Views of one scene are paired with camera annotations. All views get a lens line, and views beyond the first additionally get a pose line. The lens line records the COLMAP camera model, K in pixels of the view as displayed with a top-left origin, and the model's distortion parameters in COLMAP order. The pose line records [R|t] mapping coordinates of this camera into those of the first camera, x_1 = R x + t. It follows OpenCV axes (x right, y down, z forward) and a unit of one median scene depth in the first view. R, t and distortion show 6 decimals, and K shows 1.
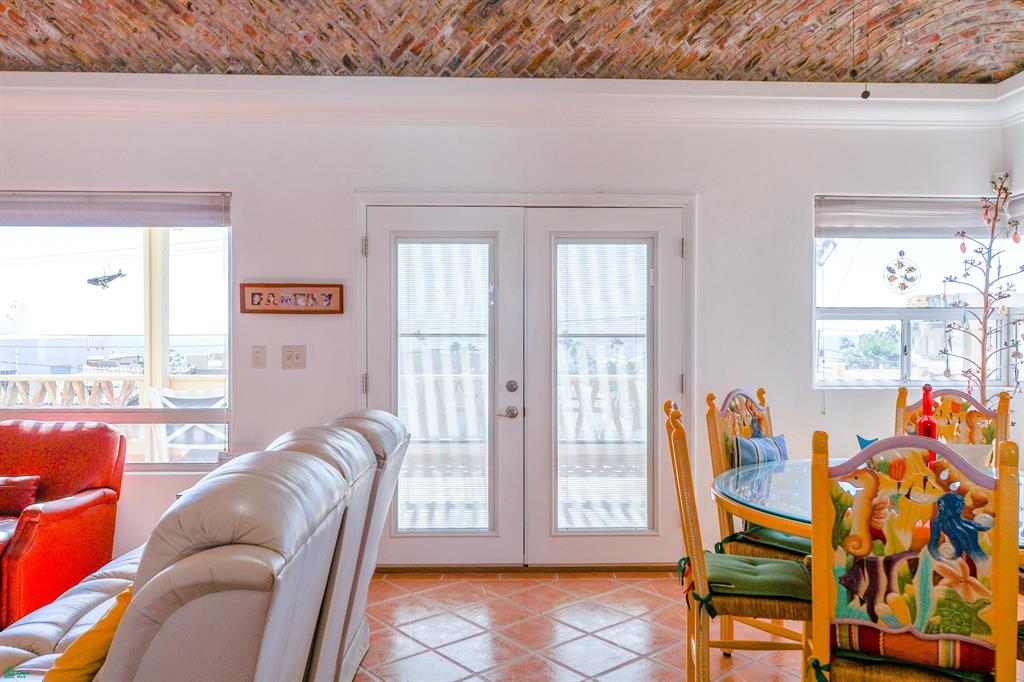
lens RADIAL K [[767.3, 0, 511.5], [0, 767.3, 339.0], [0, 0, 1]] dist [0.004745, -0.004859]
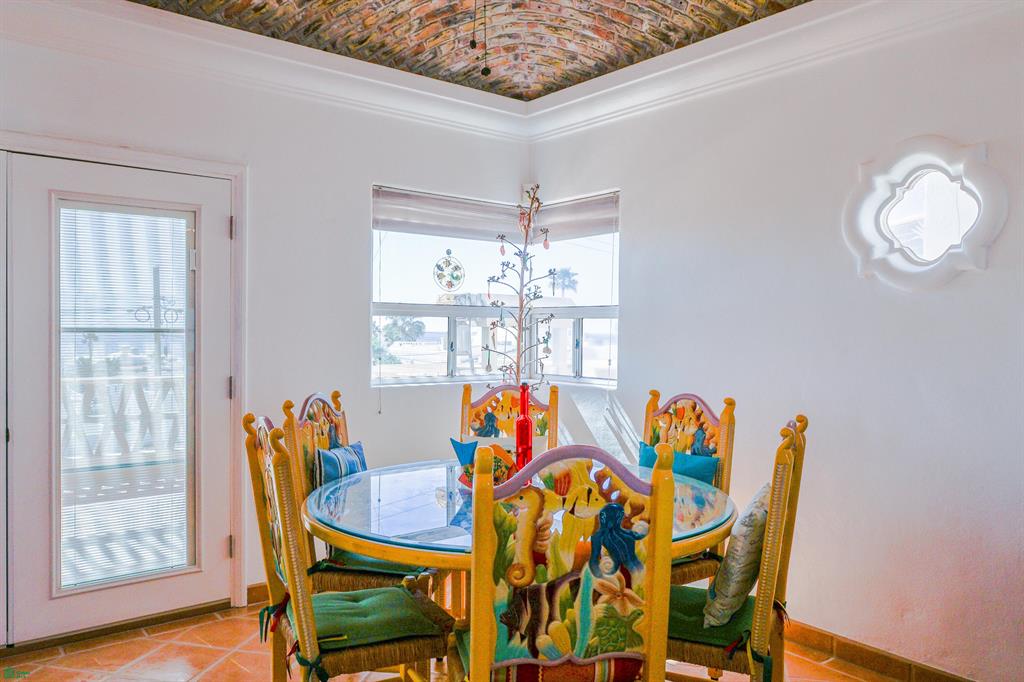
lens RADIAL K [[767.3, 0, 517.0], [0, 767.3, 341.4], [0, 0, 1]] dist [0.004745, -0.004859]
pose [[0.802084, -0.001074, 0.597210, -0.032078], [-0.004516, 0.999959, 0.007864, -0.000988], [-0.597194, -0.009005, 0.802046, 0.137407]]
